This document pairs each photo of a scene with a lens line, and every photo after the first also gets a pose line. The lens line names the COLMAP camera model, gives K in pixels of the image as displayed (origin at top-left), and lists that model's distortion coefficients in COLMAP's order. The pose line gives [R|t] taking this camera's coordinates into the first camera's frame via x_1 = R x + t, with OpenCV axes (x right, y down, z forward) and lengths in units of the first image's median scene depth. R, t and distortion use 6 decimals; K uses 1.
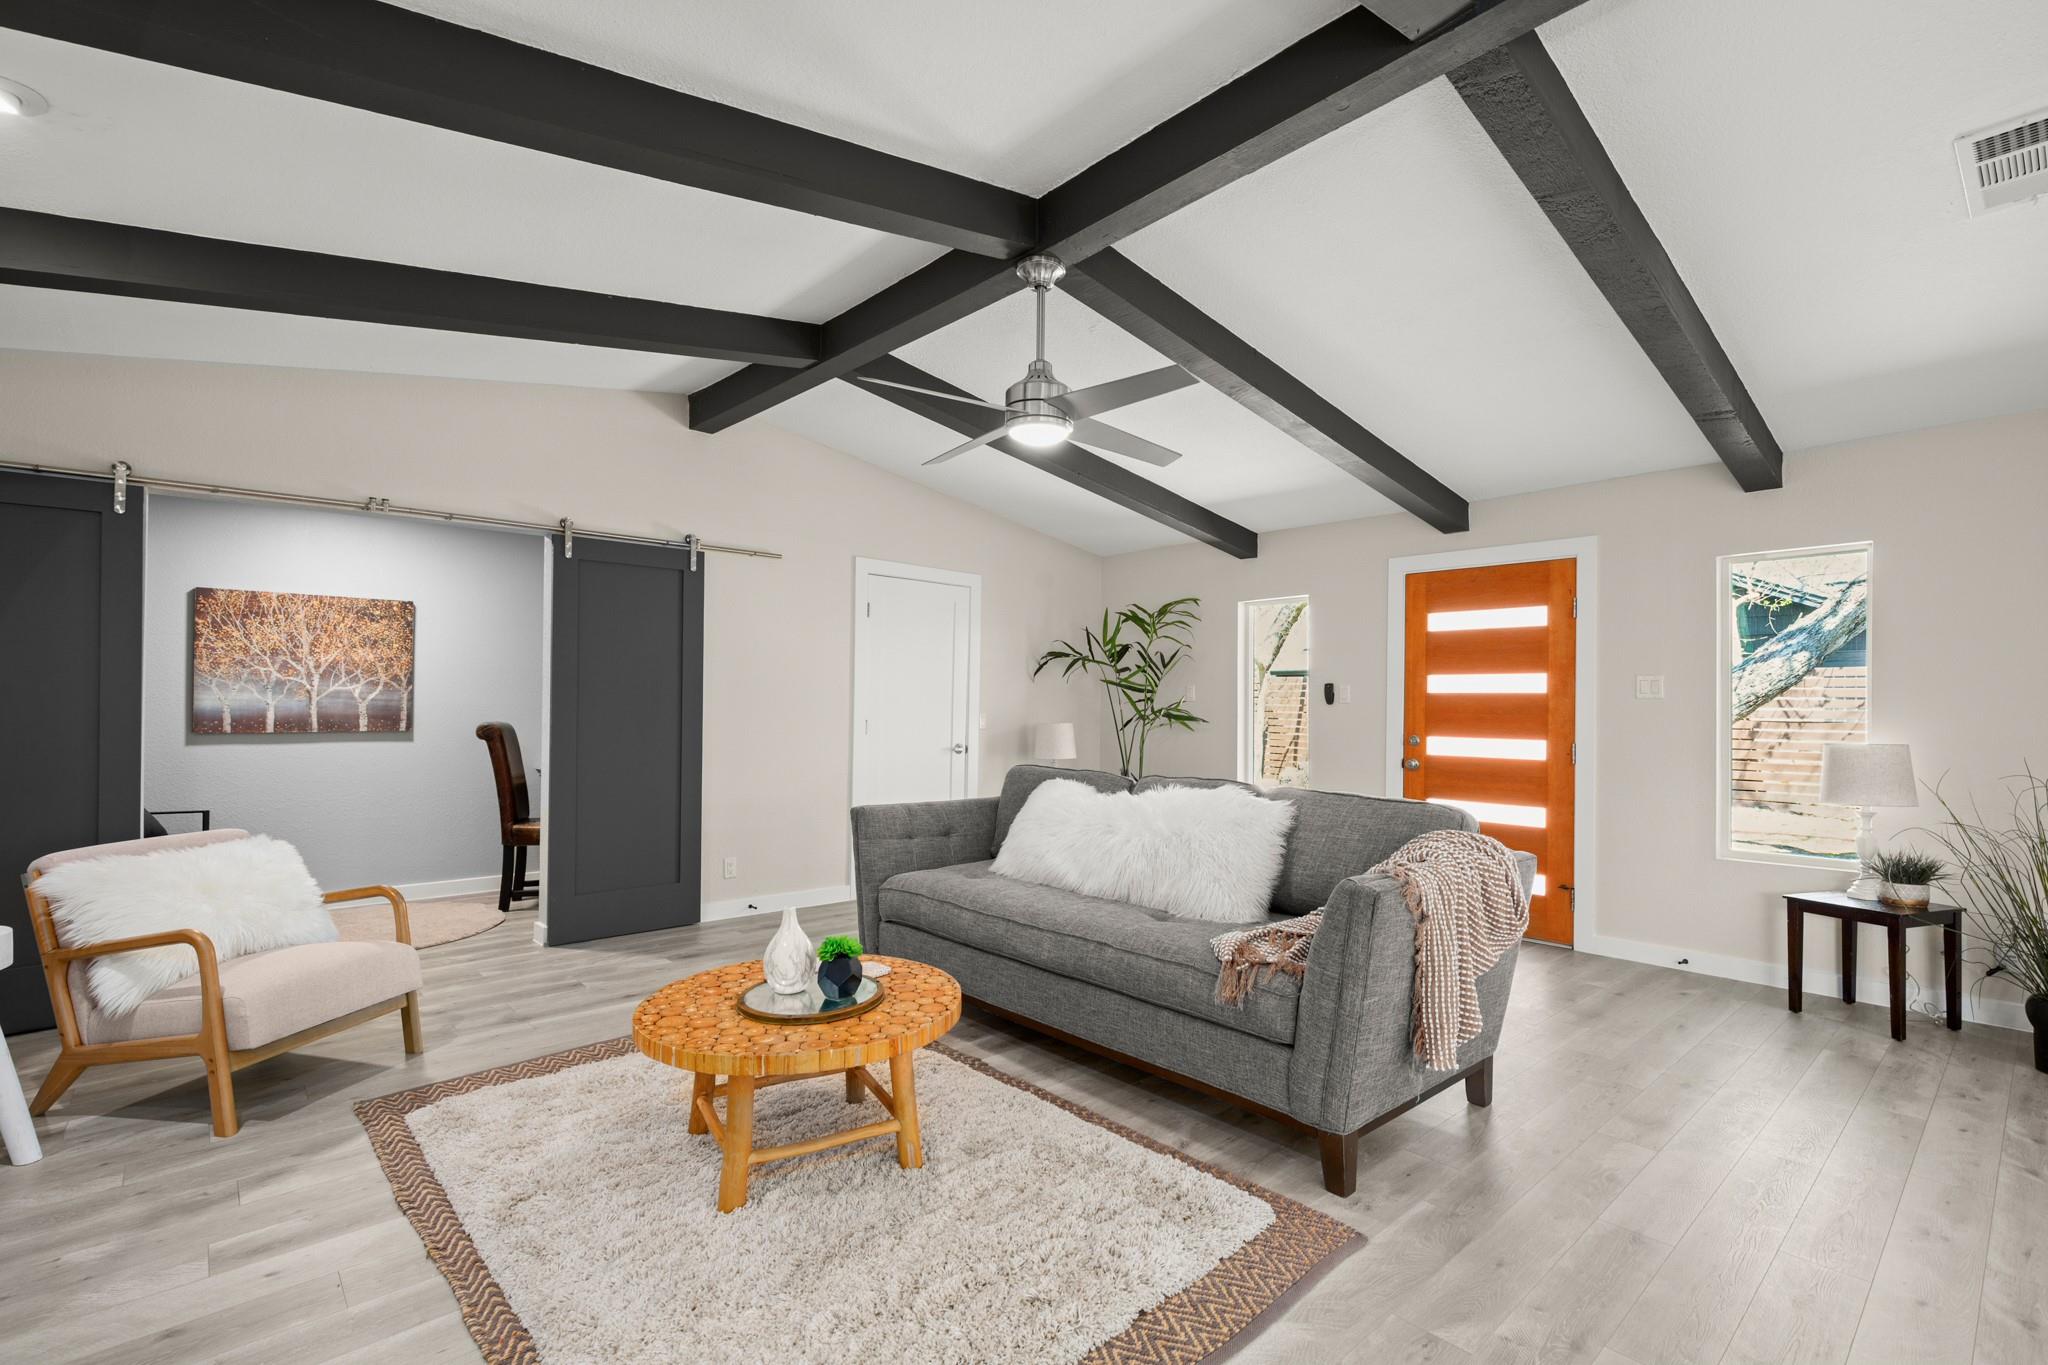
lens RADIAL K [[946.3, 0, 1047.8], [0, 946.3, 689.0], [0, 0, 1]] dist [0.002111, -0.000333]
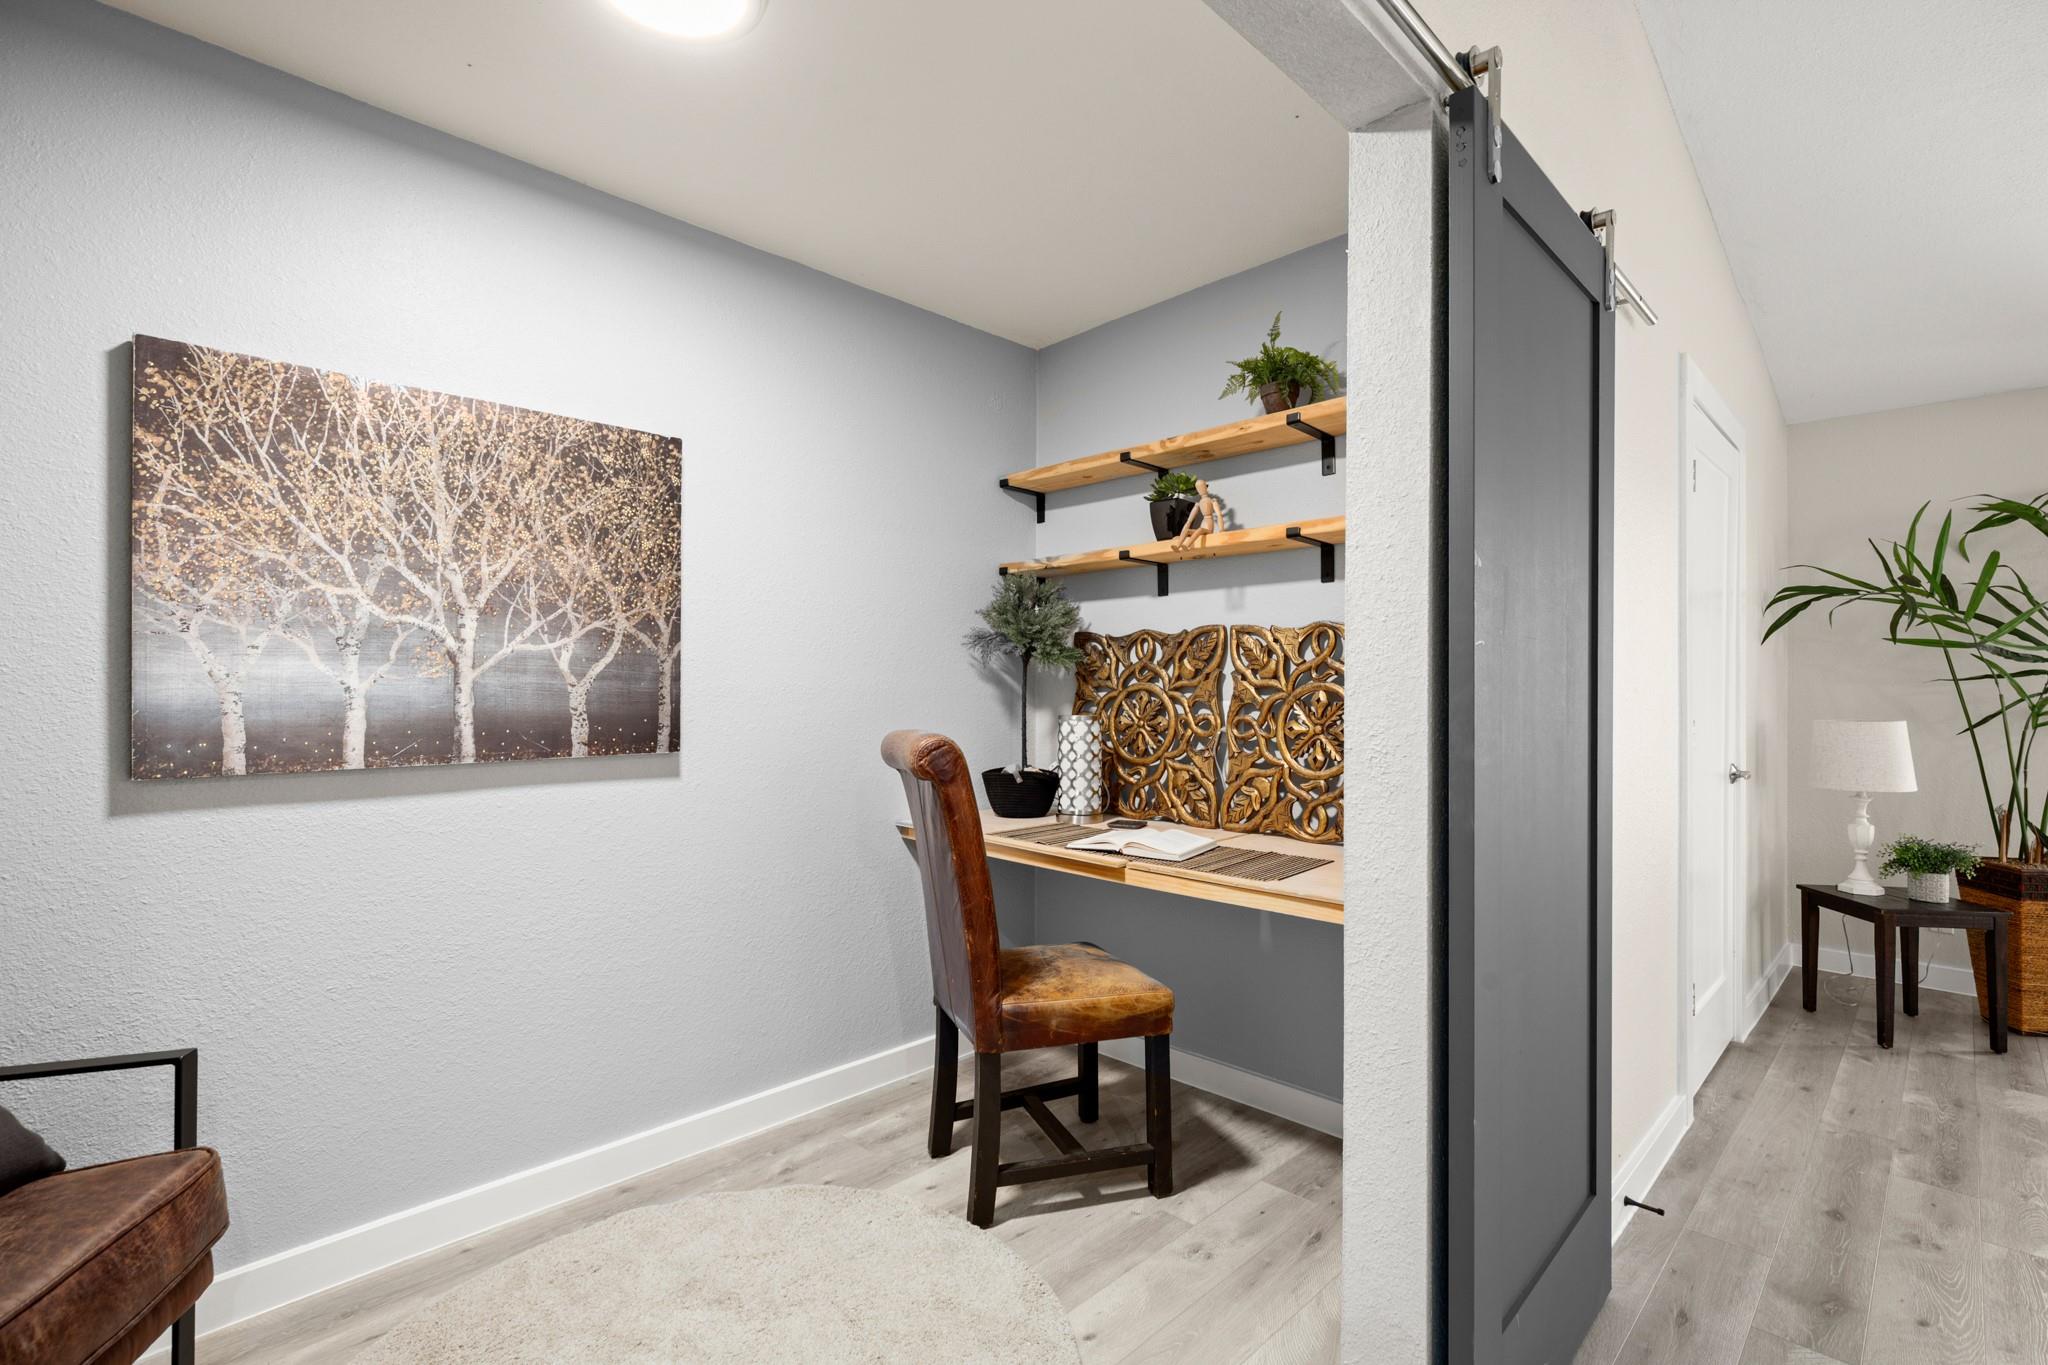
lens RADIAL K [[946.3, 0, 1053.5], [0, 946.3, 677.8], [0, 0, 1]] dist [0.002111, -0.000333]
pose [[0.998629, -0.003241, 0.052237, -0.571895], [0.002840, 0.999966, 0.007748, 0.009373], [-0.052261, -0.007589, 0.998605, 0.625106]]
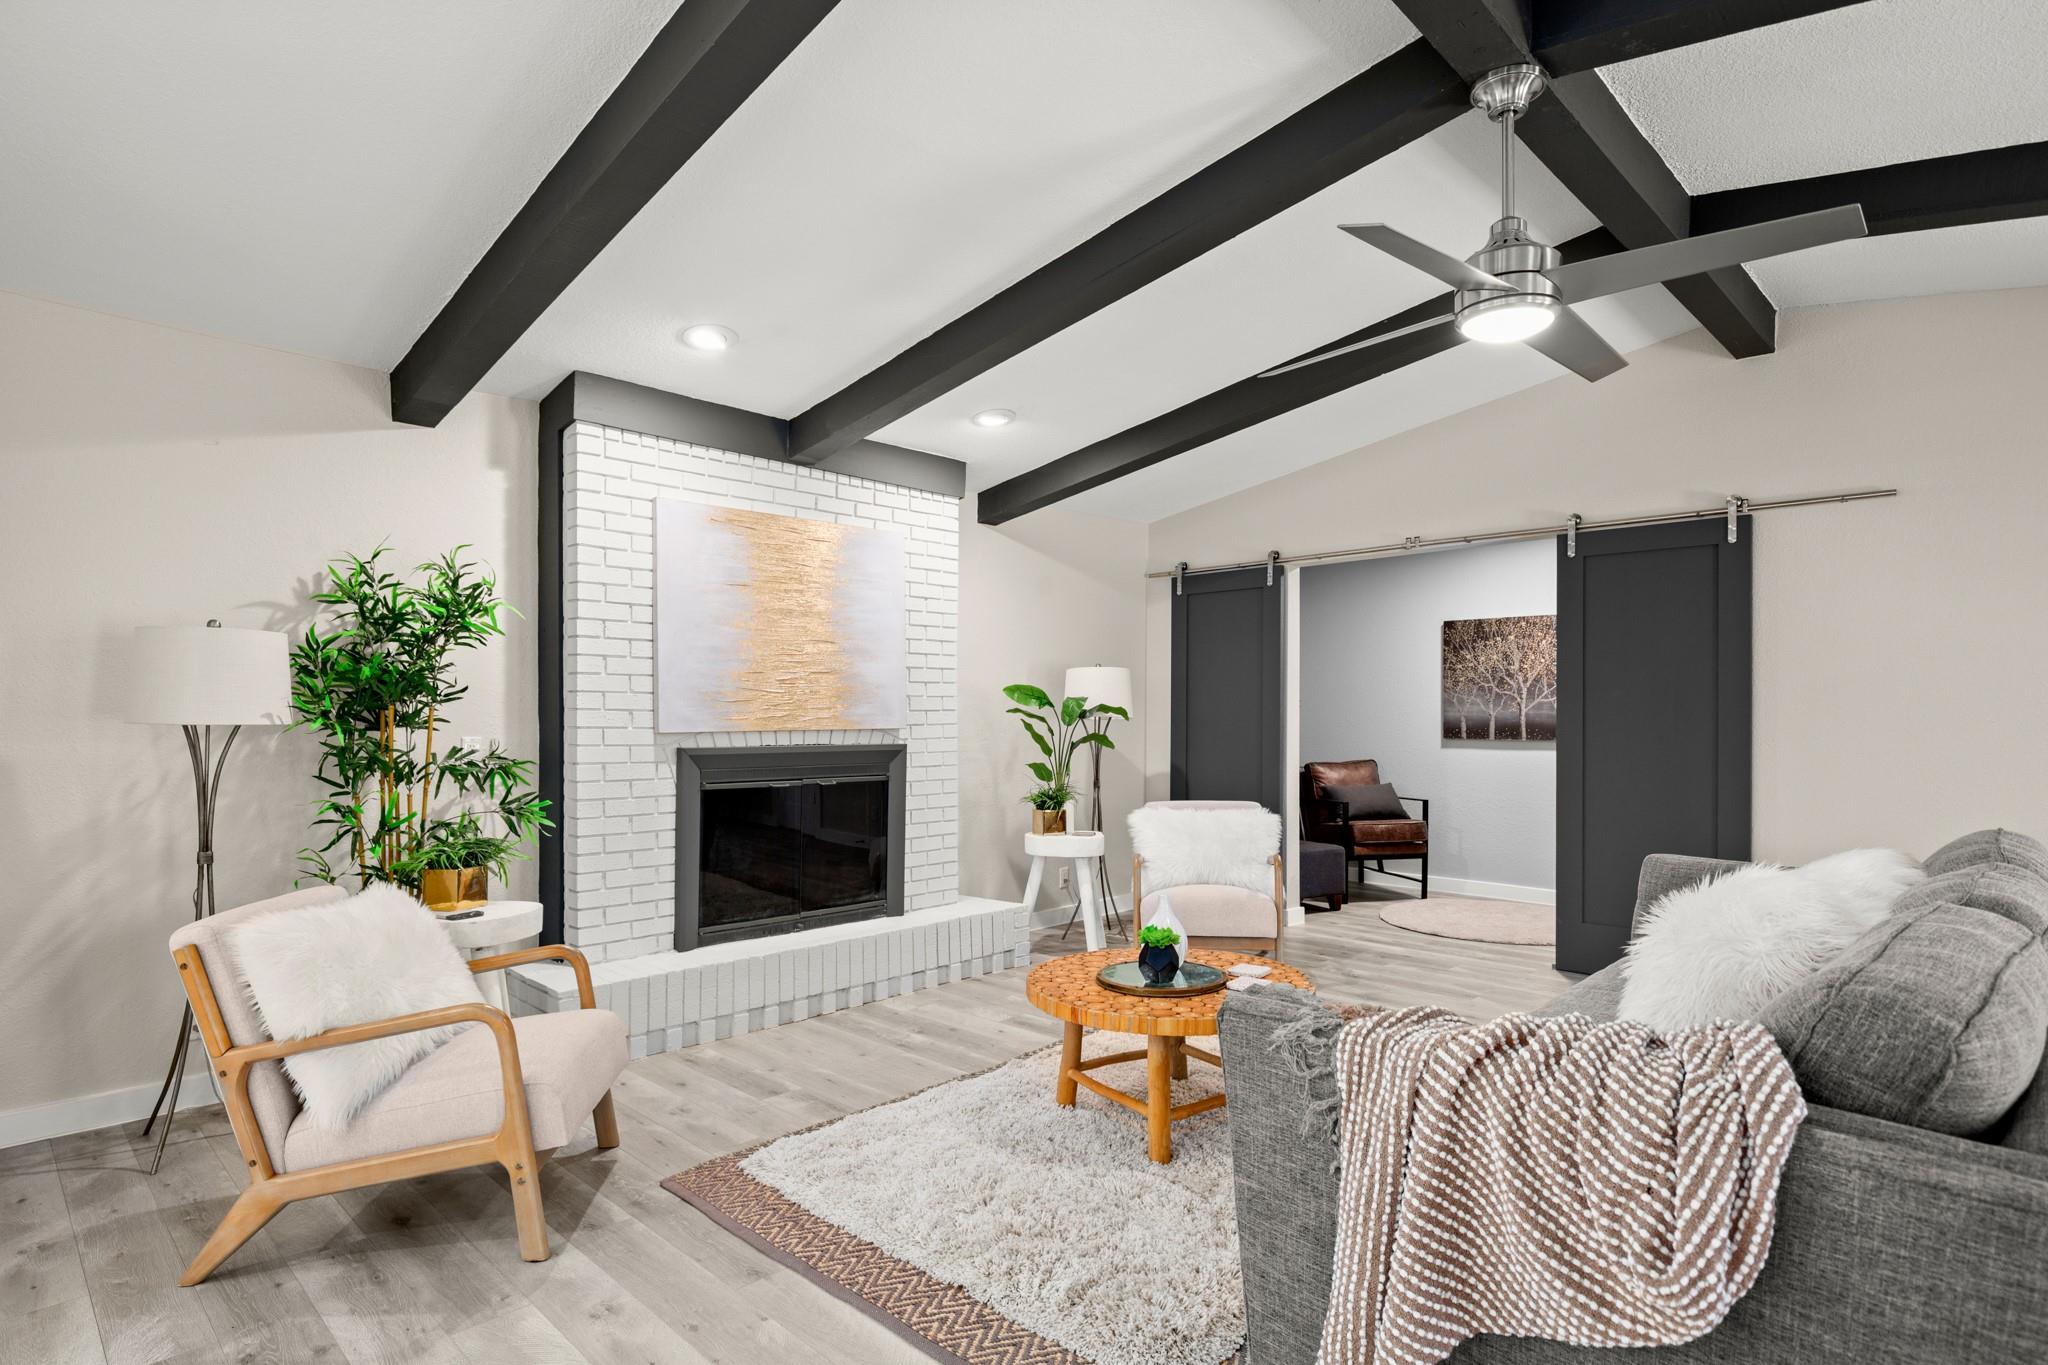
lens RADIAL K [[1067.3, 0, 1033.6], [0, 1067.3, 701.0], [0, 0, 1]] dist [-0.001333, -0.000241]
pose [[0.064948, -0.015175, -0.997773, 0.443841], [0.015950, 0.999772, -0.014167, 0.008438], [0.997761, -0.014995, 0.065176, 0.351222]]
